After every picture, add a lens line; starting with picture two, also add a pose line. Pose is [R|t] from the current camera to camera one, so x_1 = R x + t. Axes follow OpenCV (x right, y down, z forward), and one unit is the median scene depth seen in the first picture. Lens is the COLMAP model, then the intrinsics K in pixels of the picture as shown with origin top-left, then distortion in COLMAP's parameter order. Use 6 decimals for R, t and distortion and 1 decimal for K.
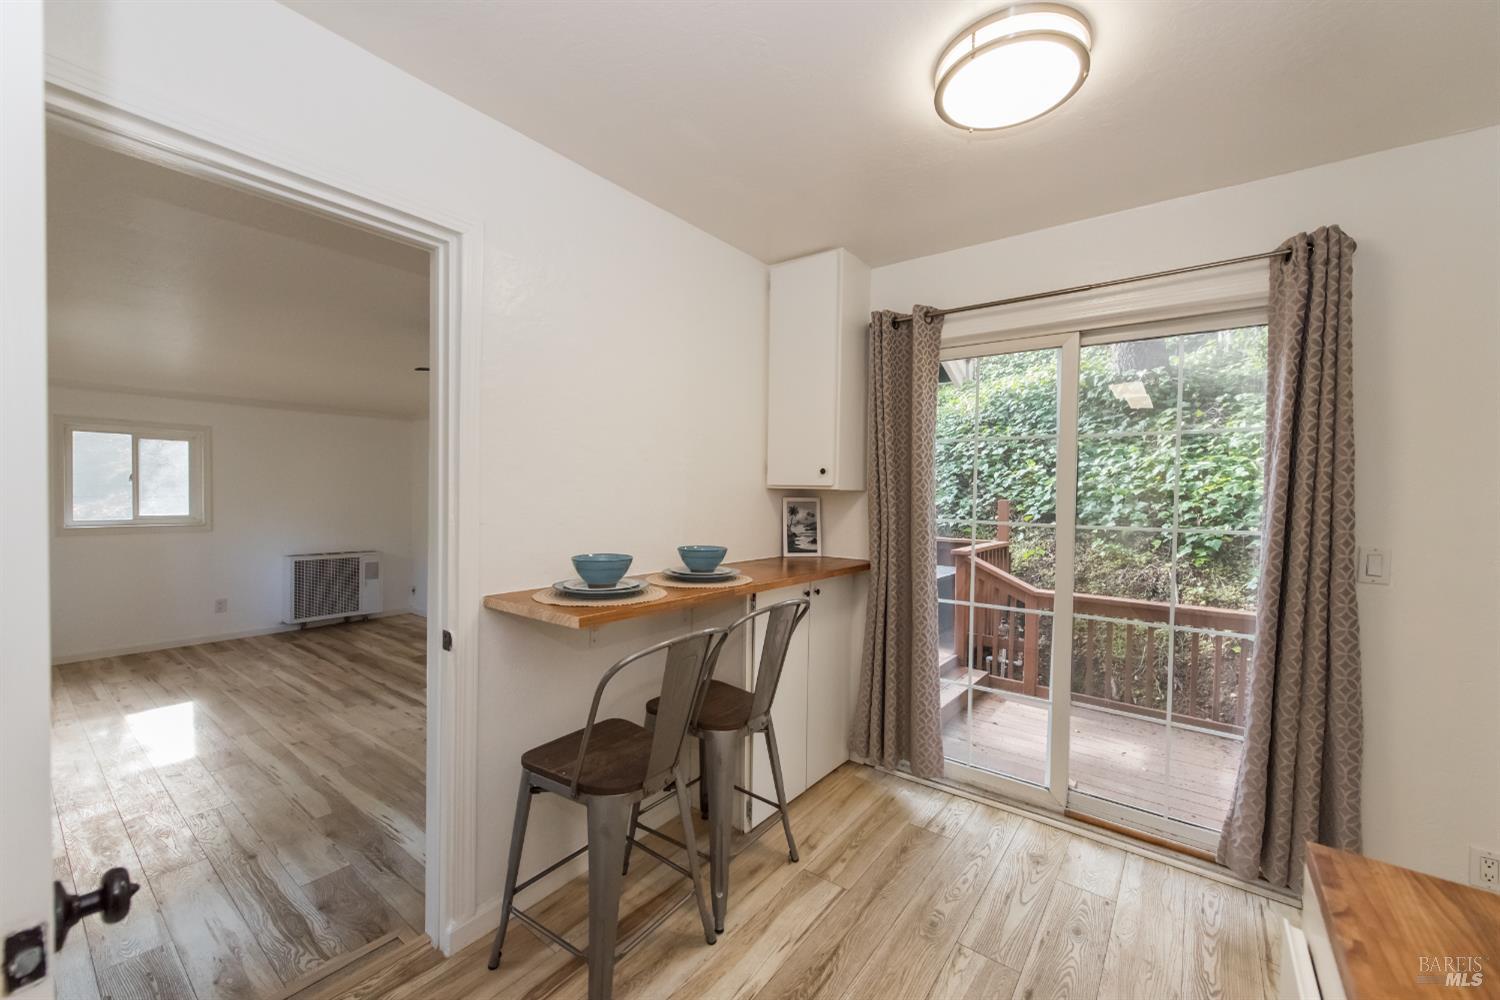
lens RADIAL K [[586.5, 0, 744.5], [0, 586.5, 500.6], [0, 0, 1]] dist [0.003346, -0.001375]
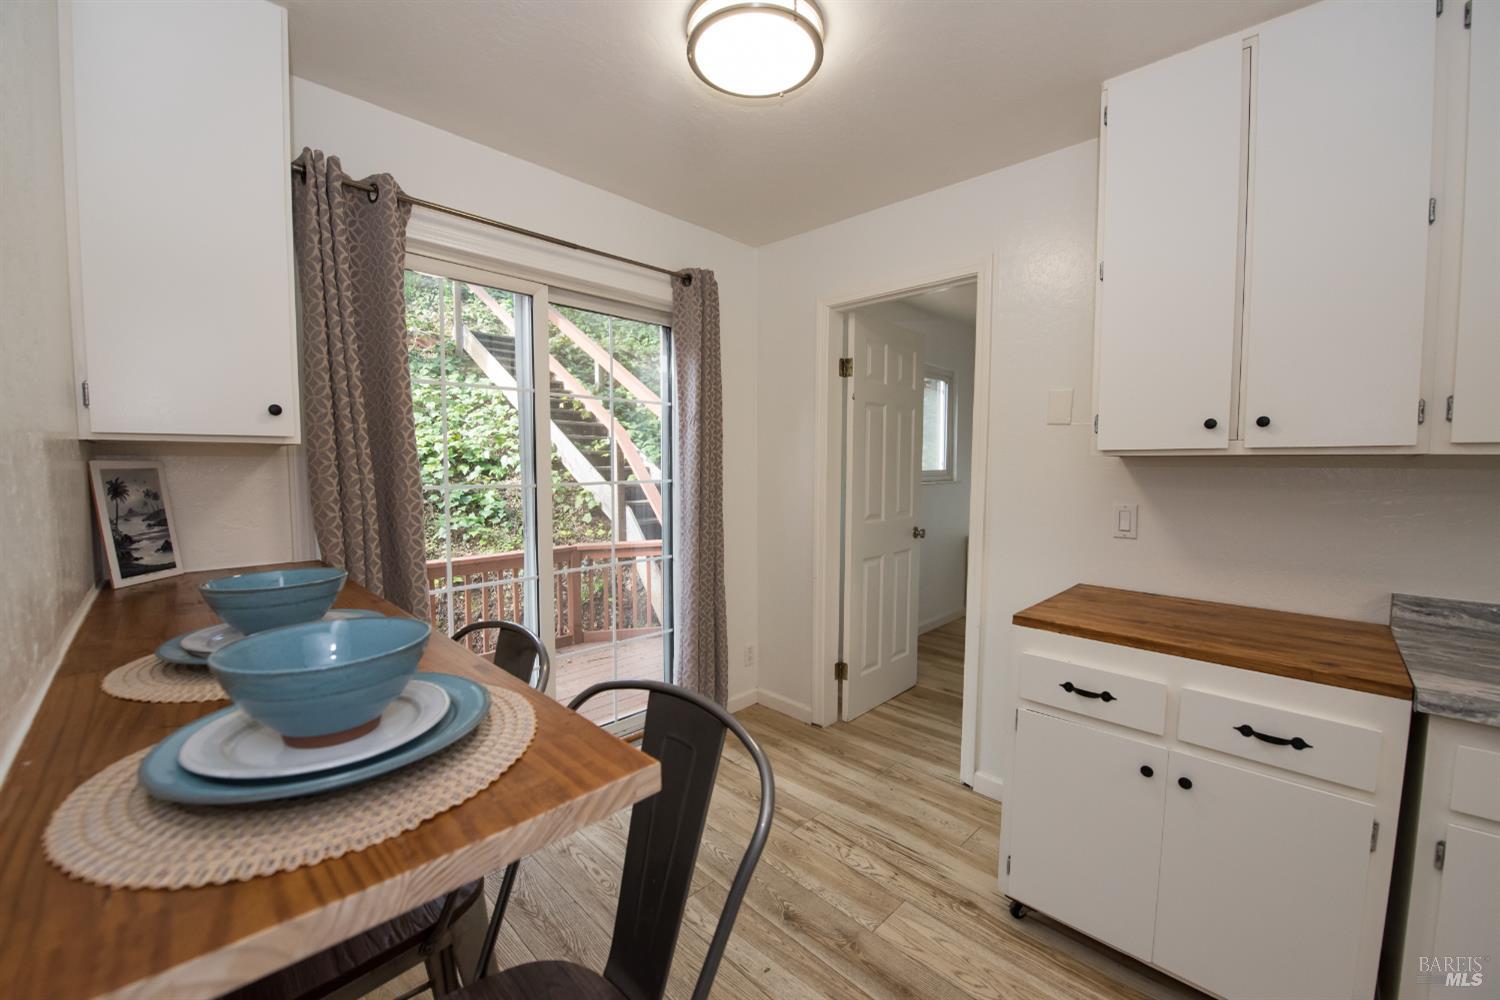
lens RADIAL K [[586.5, 0, 744.3], [0, 586.5, 516.6], [0, 0, 1]] dist [0.003346, -0.001375]
pose [[0.133177, -0.105905, 0.985418, -0.328390], [0.016015, 0.994375, 0.104703, -0.001929], [-0.990963, 0.001837, 0.134124, 0.458268]]
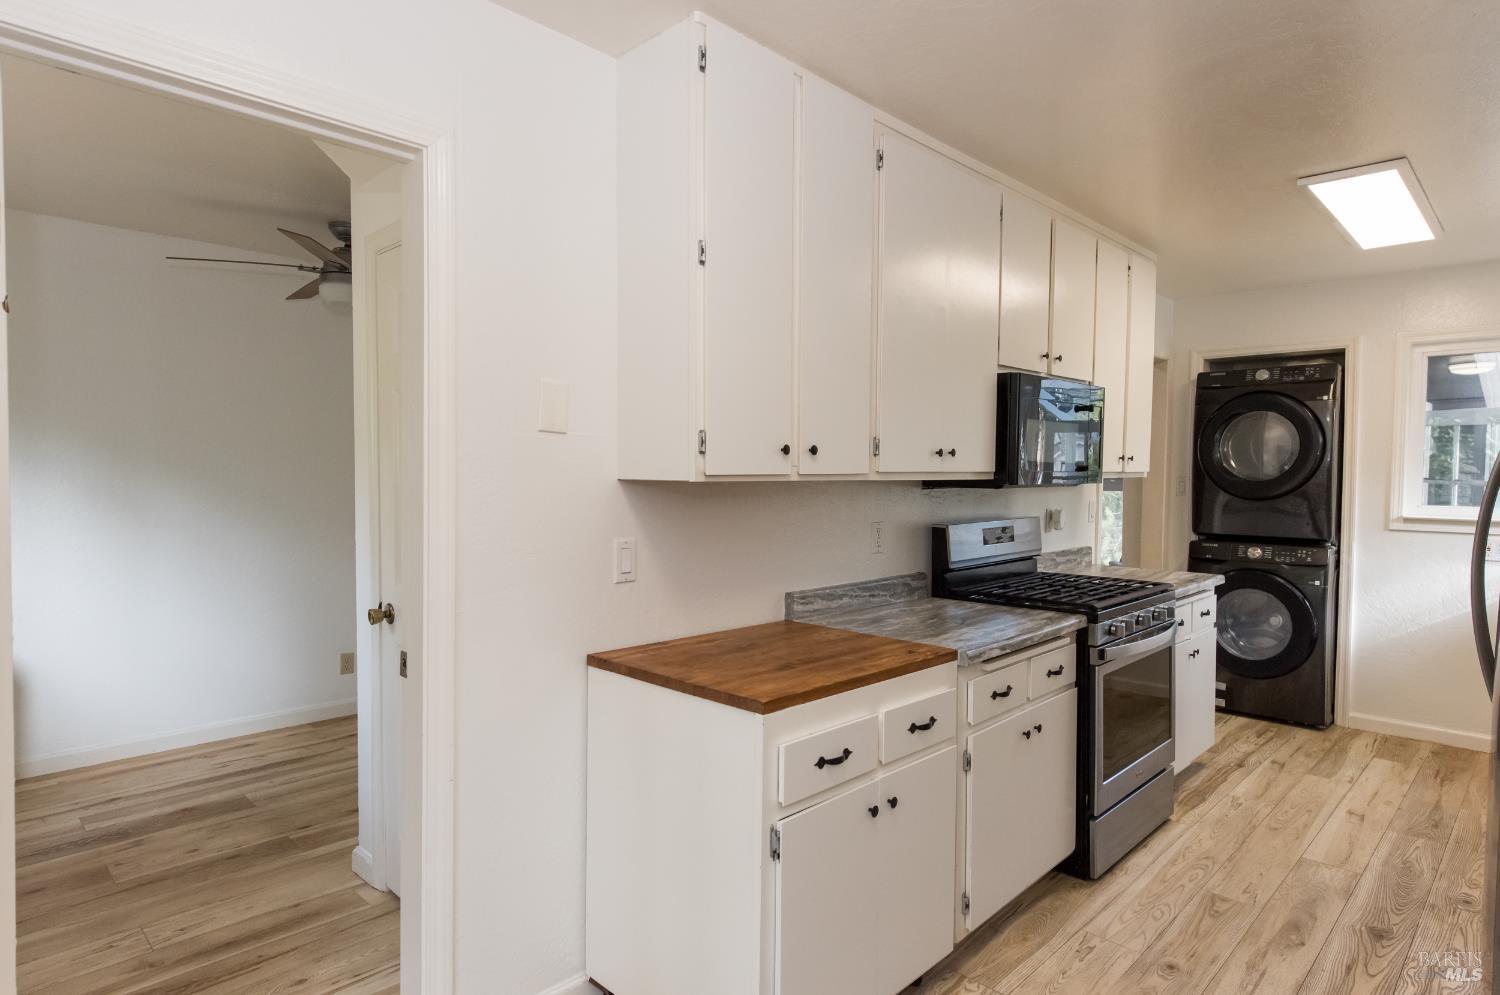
lens RADIAL K [[846.4, 0, 747.2], [0, 846.4, 501.7], [0, 0, 1]] dist [-0.004564, 0.000076]
pose [[-0.992333, -0.027523, 0.120486, 0.204828], [-0.020783, 0.998167, 0.056841, -0.018762], [-0.121829, 0.053901, -0.991086, 0.865415]]
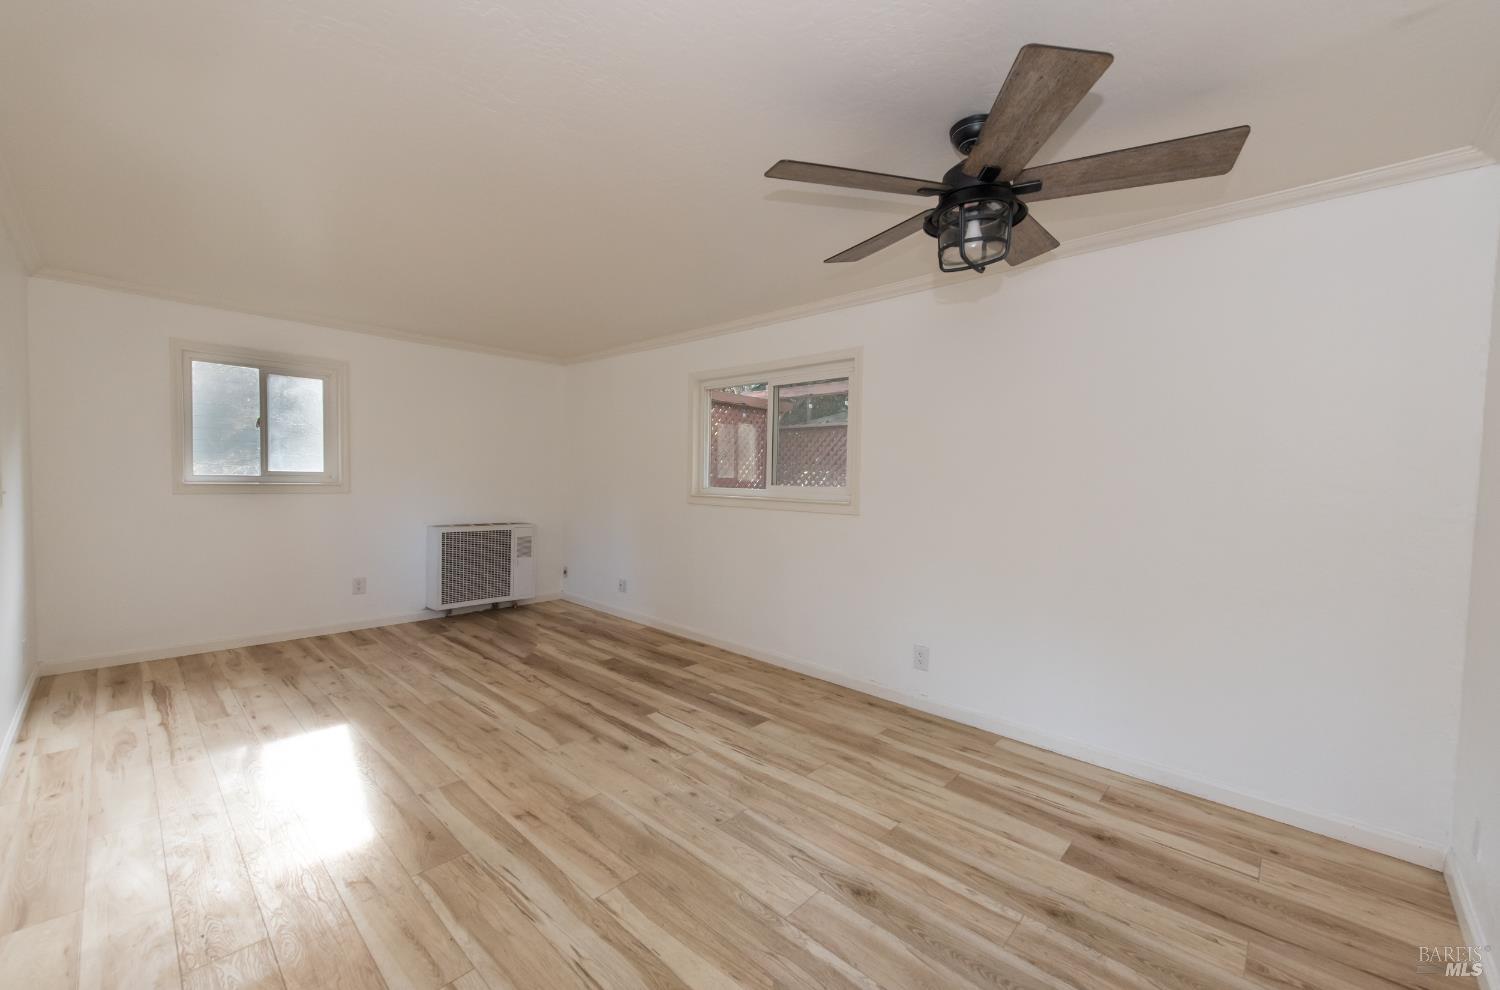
lens RADIAL K [[595.9, 0, 747.8], [0, 595.9, 495.8], [0, 0, 1]] dist [0.004313, -0.001382]
pose [[0.995106, 0.010602, -0.098242, -0.617555], [-0.008747, 0.999776, 0.019294, 0.075710], [0.098424, -0.018340, 0.994976, 0.526691]]
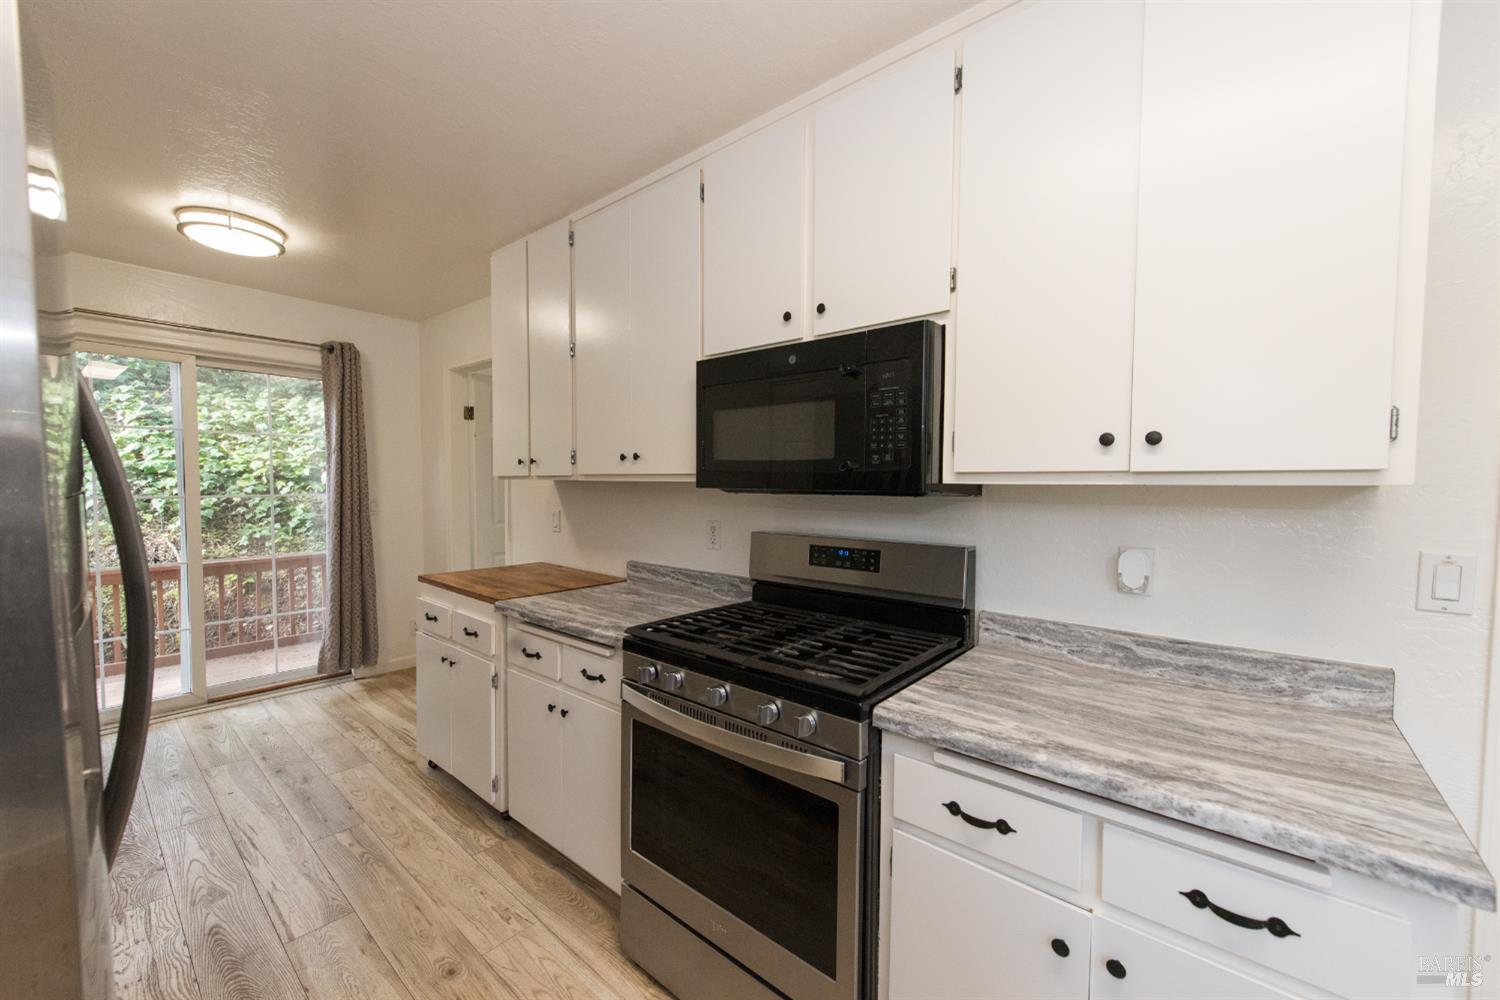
lens RADIAL K [[586.5, 0, 742.7], [0, 586.5, 509.7], [0, 0, 1]] dist [0.003346, -0.001375]
pose [[0.054799, -0.068732, 0.996129, -0.645260], [0.010657, 0.997611, 0.068248, -0.006619], [-0.998441, 0.006876, 0.055401, -0.304203]]
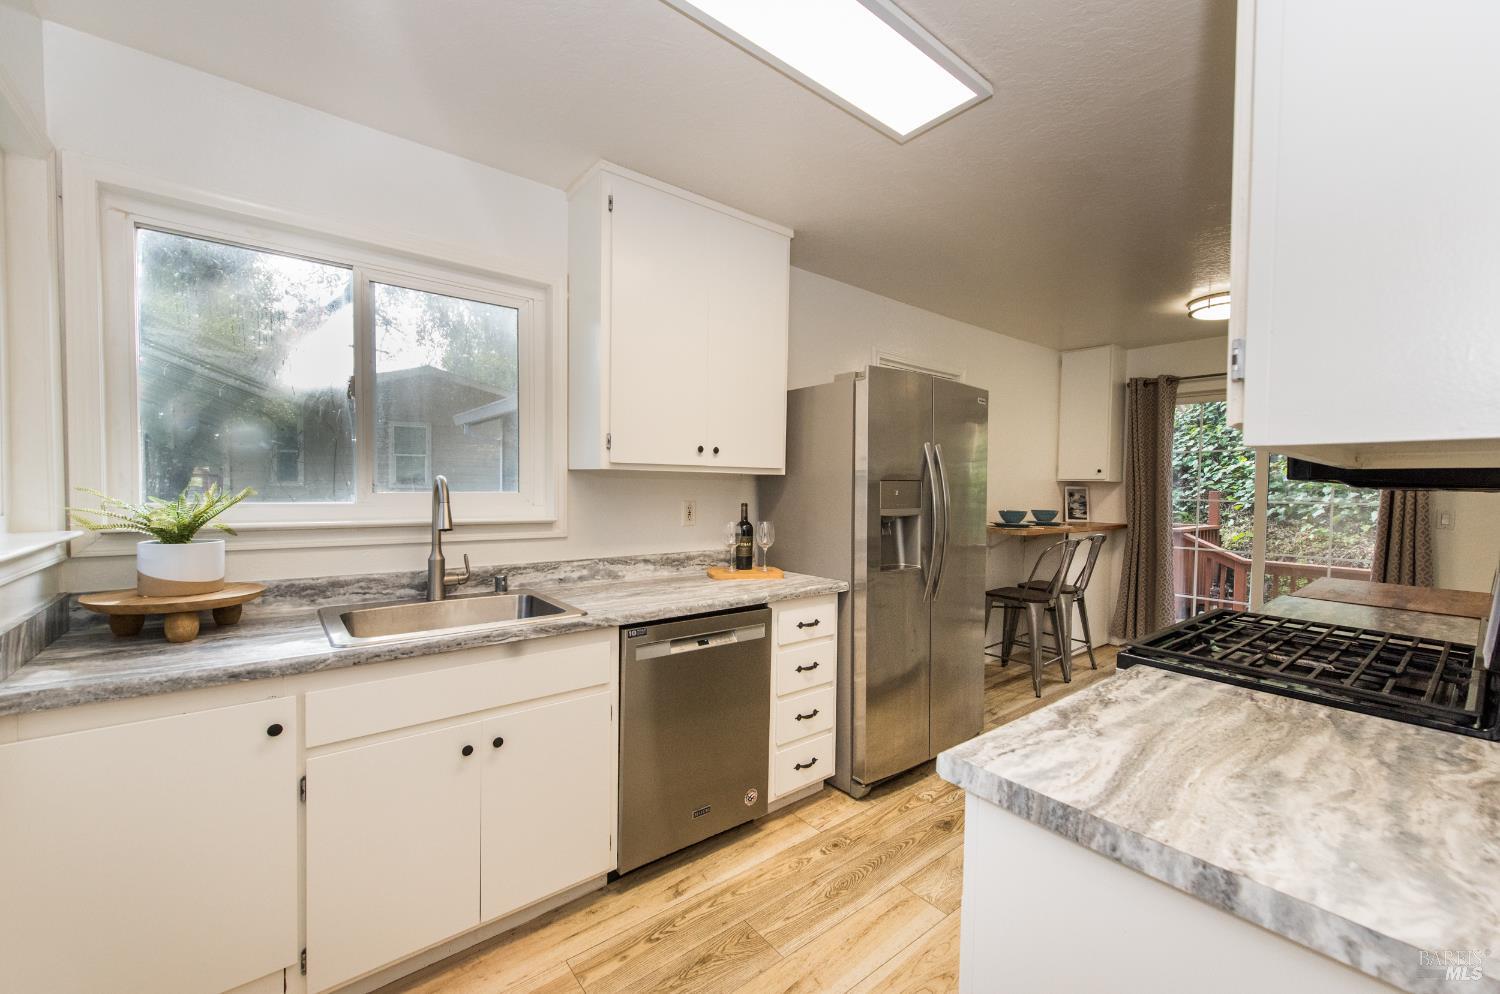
lens RADIAL K [[595.9, 0, 743.4], [0, 595.9, 500.9], [0, 0, 1]] dist [0.004313, -0.001382]
pose [[0.969967, 0.004982, -0.243187, -0.429937], [-0.003057, 0.999961, 0.008289, 0.025801], [0.243219, -0.007297, 0.969944, -0.921155]]
